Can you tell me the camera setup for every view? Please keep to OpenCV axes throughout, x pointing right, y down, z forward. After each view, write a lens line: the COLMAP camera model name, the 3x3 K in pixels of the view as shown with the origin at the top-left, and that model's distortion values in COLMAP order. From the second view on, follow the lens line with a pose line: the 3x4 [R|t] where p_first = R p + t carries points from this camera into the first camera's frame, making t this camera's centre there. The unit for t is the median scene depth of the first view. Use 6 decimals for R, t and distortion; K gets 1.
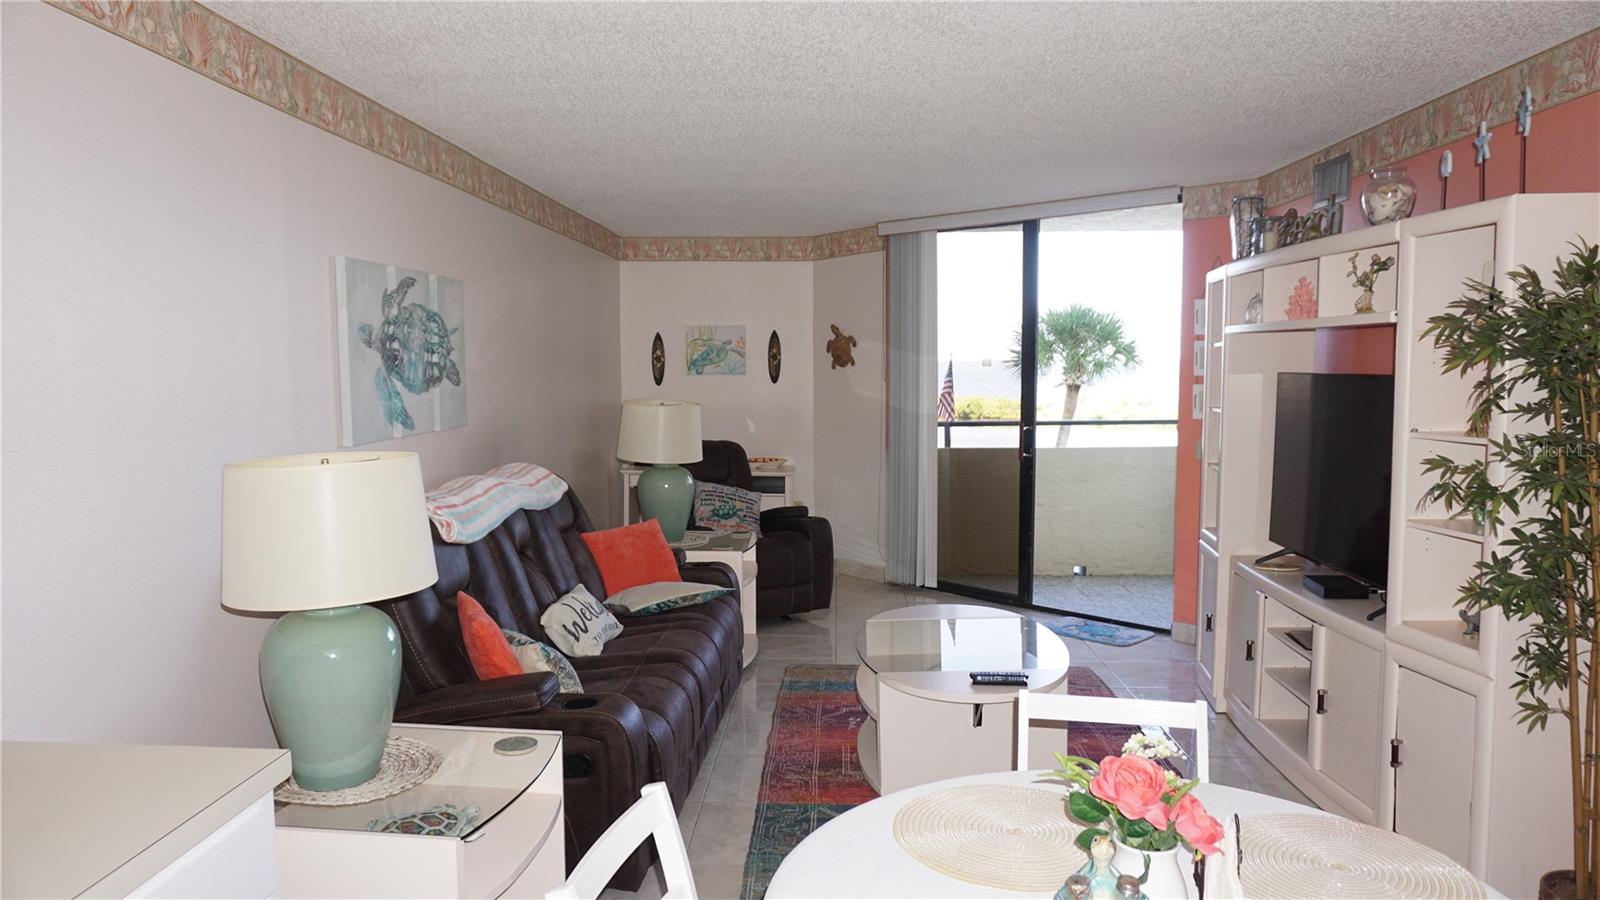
lens RADIAL K [[1071.5, 0, 804.0], [0, 1071.5, 457.9], [0, 0, 1]] dist [-0.056781, 0.042668]
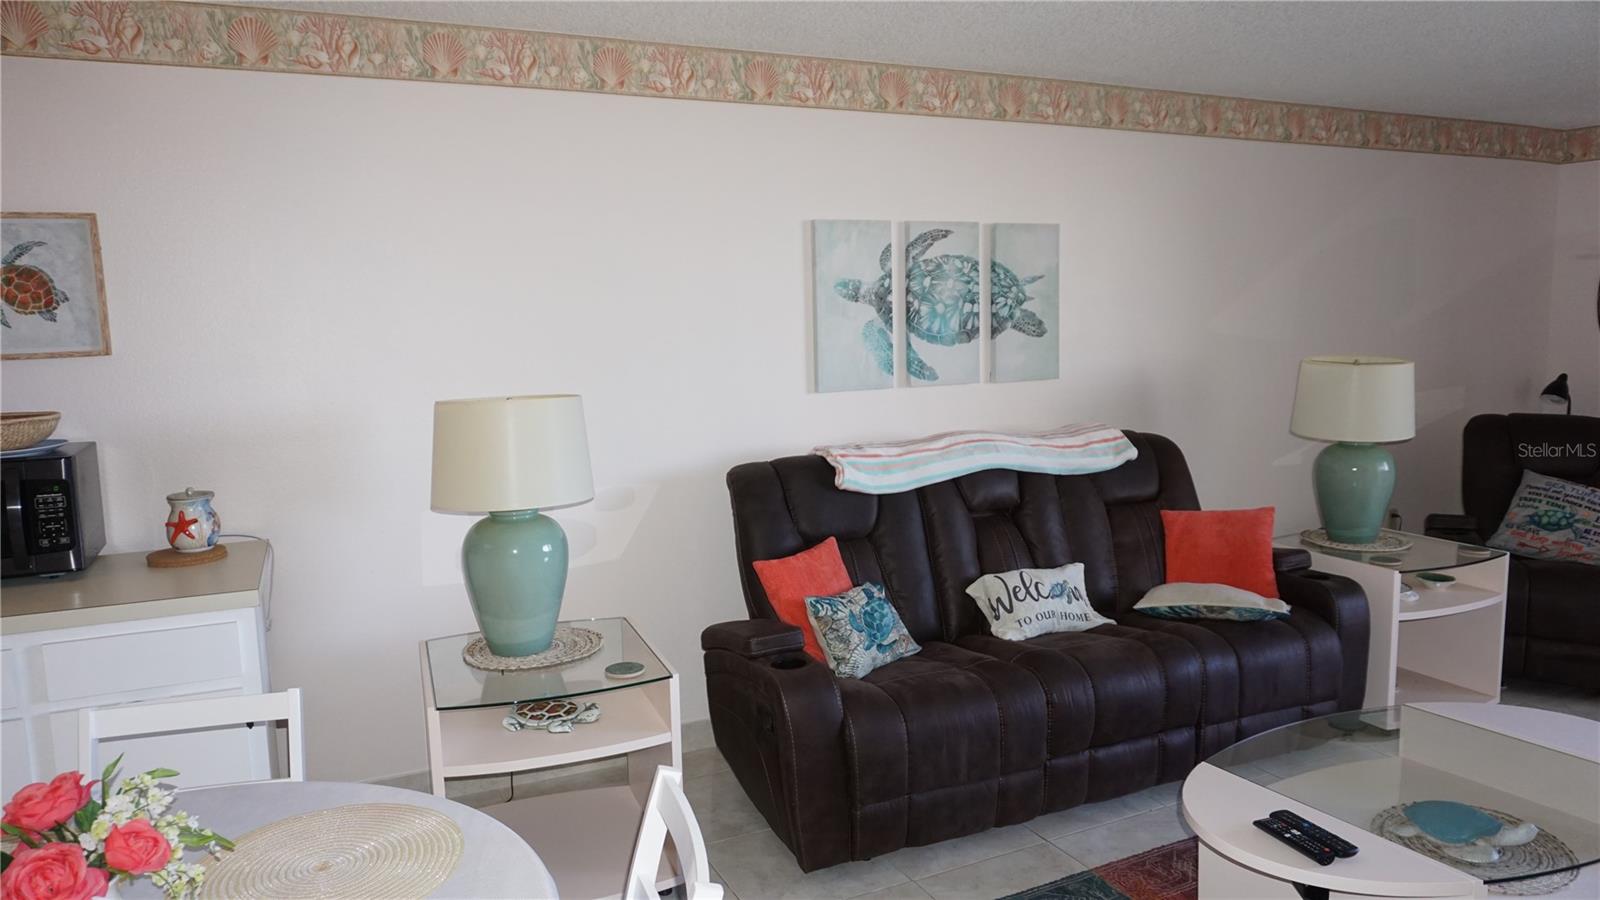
lens RADIAL K [[1071.5, 0, 804.0], [0, 1071.5, 457.9], [0, 0, 1]] dist [-0.056781, 0.042668]
pose [[0.458166, 0.102303, -0.882960, 0.270029], [-0.056442, 0.994698, 0.085962, -0.018614], [0.887073, 0.010451, 0.461512, 0.230470]]
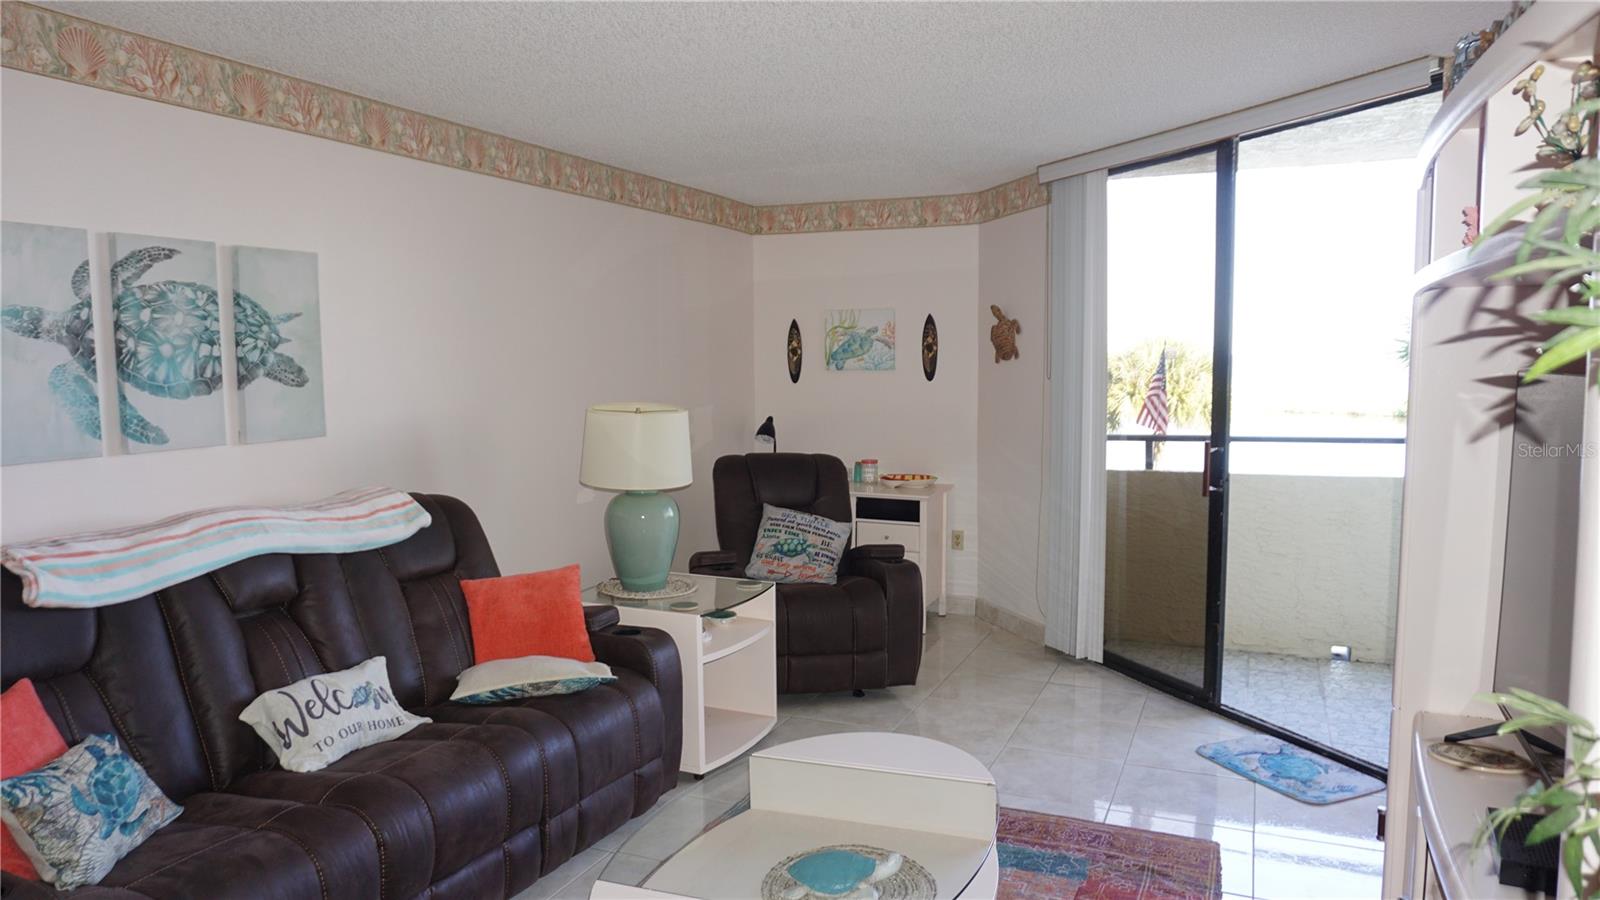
lens RADIAL K [[1071.5, 0, 804.0], [0, 1071.5, 457.9], [0, 0, 1]] dist [-0.056781, 0.042668]
pose [[0.931872, 0.030186, -0.361528, 0.192270], [-0.027983, 0.999544, 0.011330, -0.021168], [0.361705, -0.000441, 0.932292, 0.249548]]
